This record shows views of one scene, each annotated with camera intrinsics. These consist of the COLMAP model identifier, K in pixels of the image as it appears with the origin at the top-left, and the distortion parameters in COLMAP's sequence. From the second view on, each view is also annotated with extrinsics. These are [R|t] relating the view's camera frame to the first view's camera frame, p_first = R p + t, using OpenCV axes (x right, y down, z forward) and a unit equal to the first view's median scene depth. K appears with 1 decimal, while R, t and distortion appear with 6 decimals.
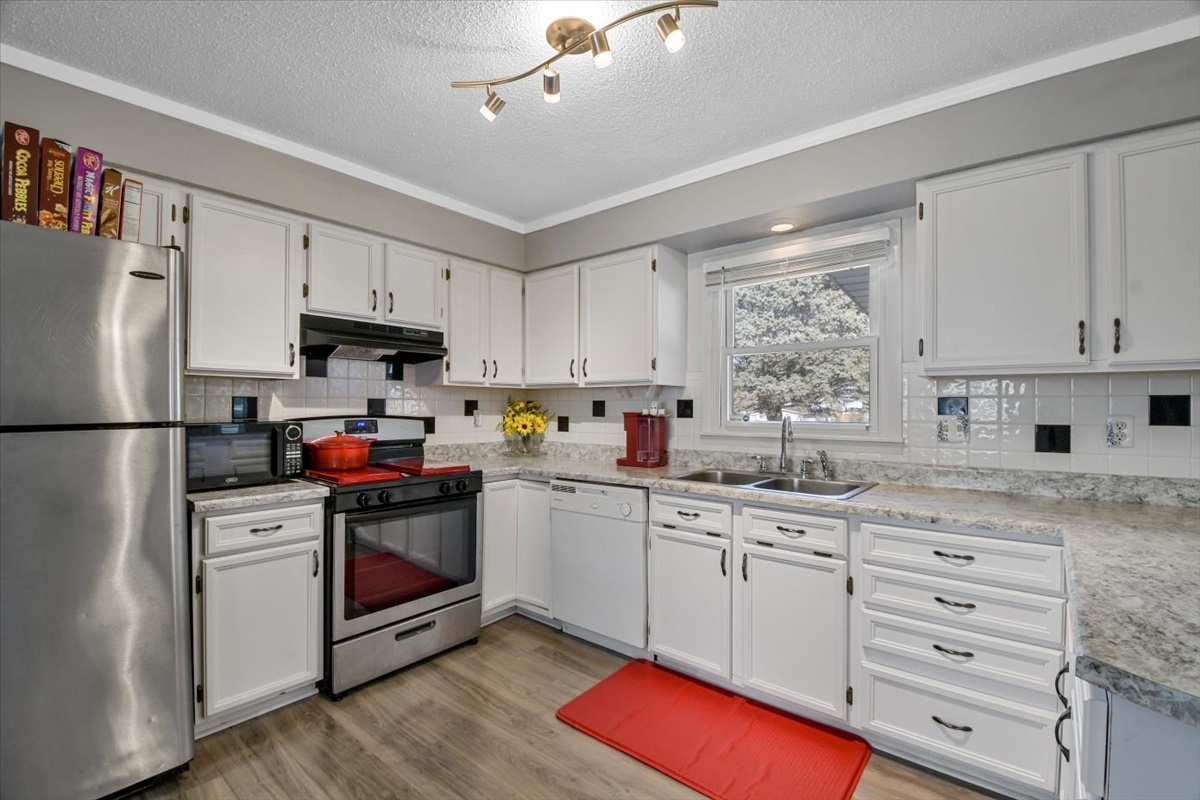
lens RADIAL K [[524.2, 0, 600.0], [0, 524.2, 405.8], [0, 0, 1]] dist [0.004584, -0.017026]
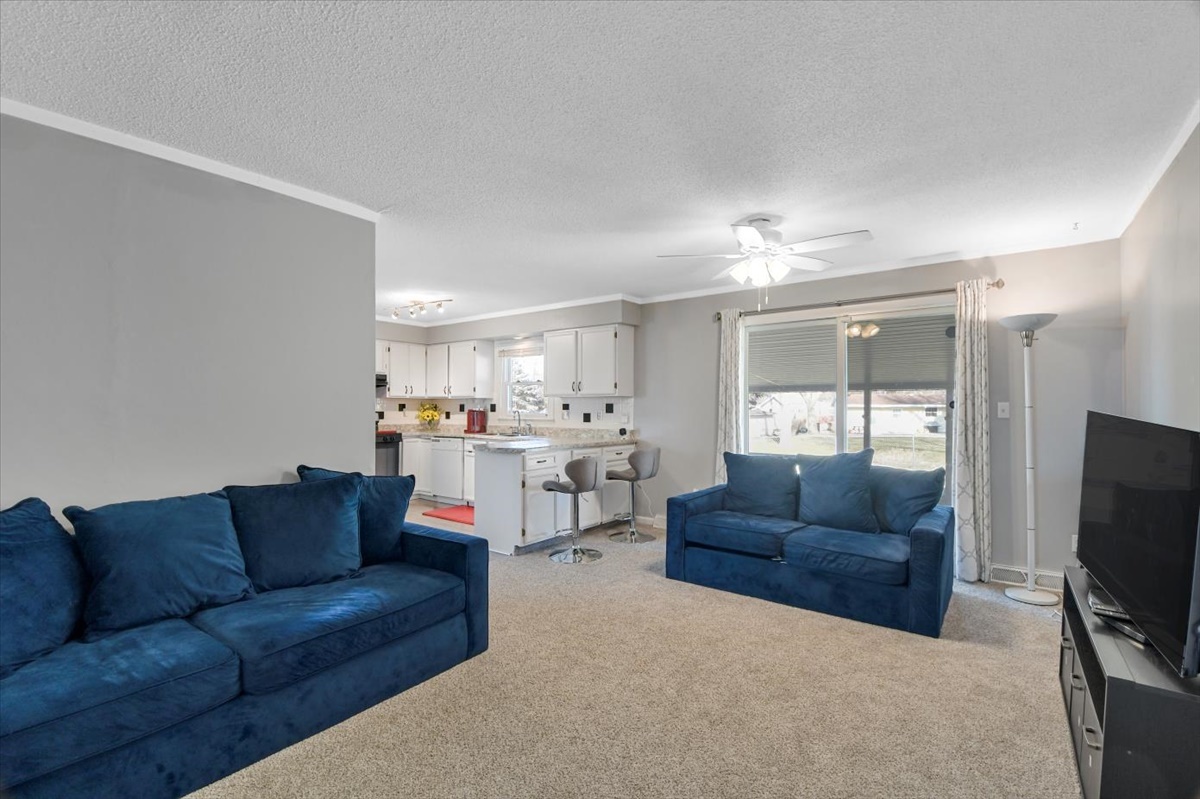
lens RADIAL K [[524.2, 0, 600.0], [0, 524.2, 405.3], [0, 0, 1]] dist [0.004584, -0.017026]
pose [[0.998761, 0.002287, 0.049705, 0.530049], [-0.002097, 0.999990, -0.003883, 0.001705], [-0.049713, 0.003774, 0.998756, -1.366586]]
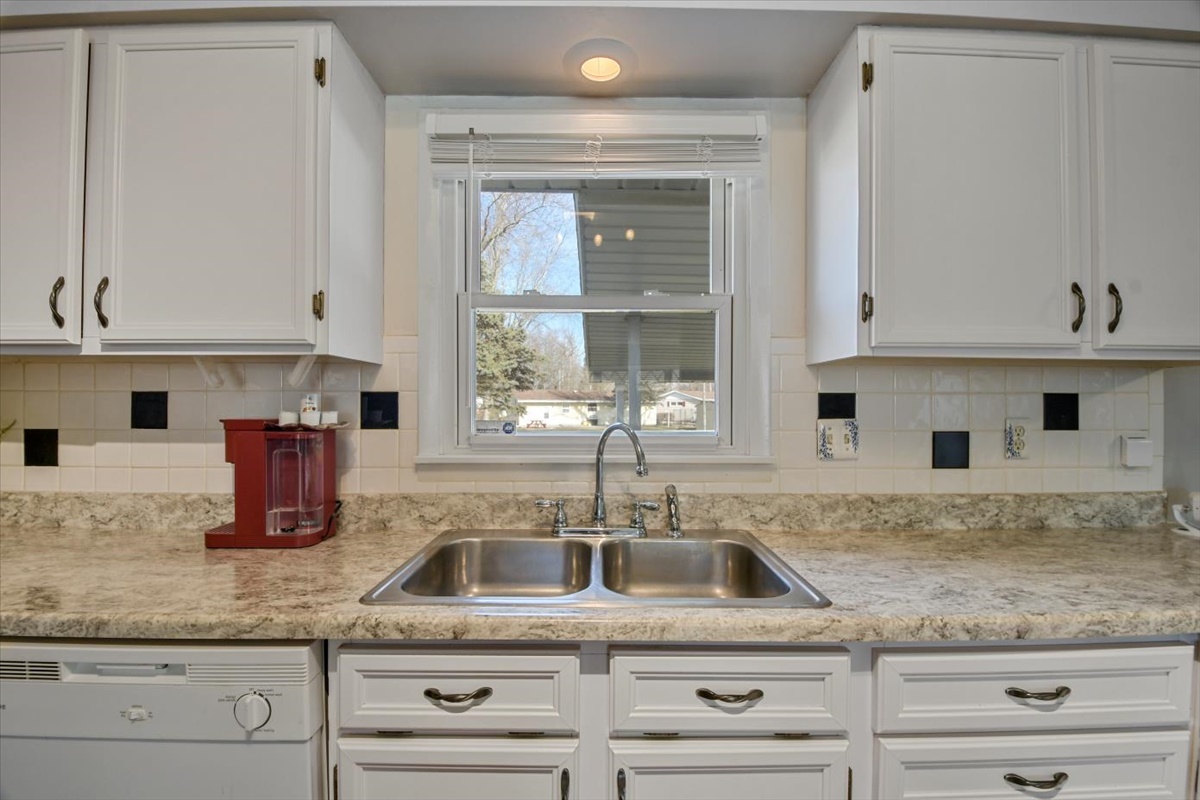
lens RADIAL K [[524.2, 0, 600.0], [0, 524.2, 405.8], [0, 0, 1]] dist [0.004584, -0.017026]
pose [[0.761504, -0.000922, 0.648160, 0.002251], [-0.002691, 0.999986, 0.004585, -0.001286], [-0.648155, -0.005236, 0.761491, 0.504557]]
